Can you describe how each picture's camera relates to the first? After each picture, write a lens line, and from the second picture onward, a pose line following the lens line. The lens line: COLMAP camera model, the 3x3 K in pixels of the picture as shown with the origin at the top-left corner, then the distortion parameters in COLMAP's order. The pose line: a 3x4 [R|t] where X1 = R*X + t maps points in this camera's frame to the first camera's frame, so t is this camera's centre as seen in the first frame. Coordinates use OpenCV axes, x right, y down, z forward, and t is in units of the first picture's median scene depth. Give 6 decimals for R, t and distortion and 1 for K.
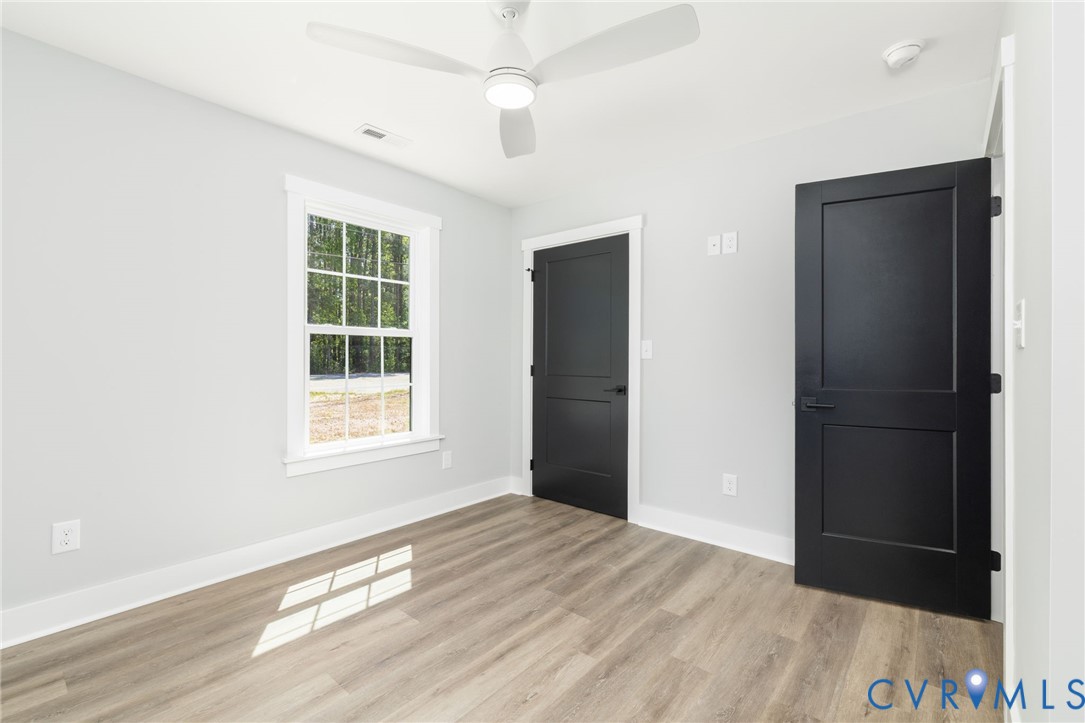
lens RADIAL K [[473.1, 0, 540.6], [0, 473.1, 352.3], [0, 0, 1]] dist [-0.001489, 0.003636]
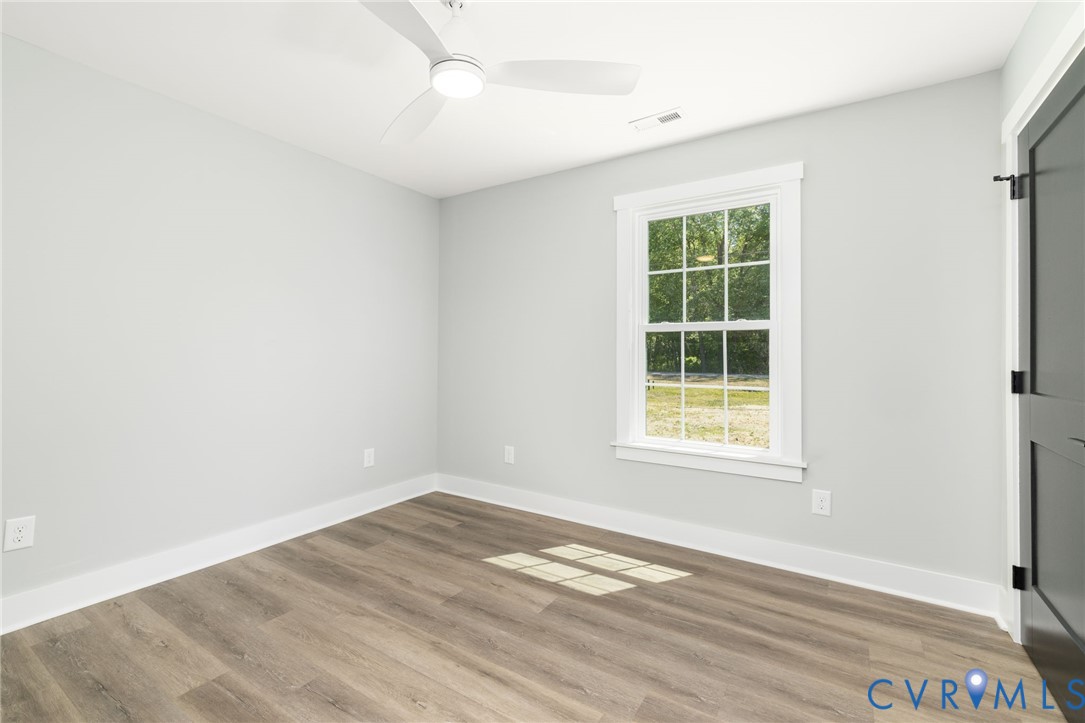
lens RADIAL K [[473.1, 0, 542.6], [0, 473.1, 348.6], [0, 0, 1]] dist [-0.001489, 0.003636]
pose [[0.135814, -0.010352, -0.990680, 0.542418], [0.007433, 0.999928, -0.009430, 0.005268], [0.990706, -0.006083, 0.135881, 0.618457]]
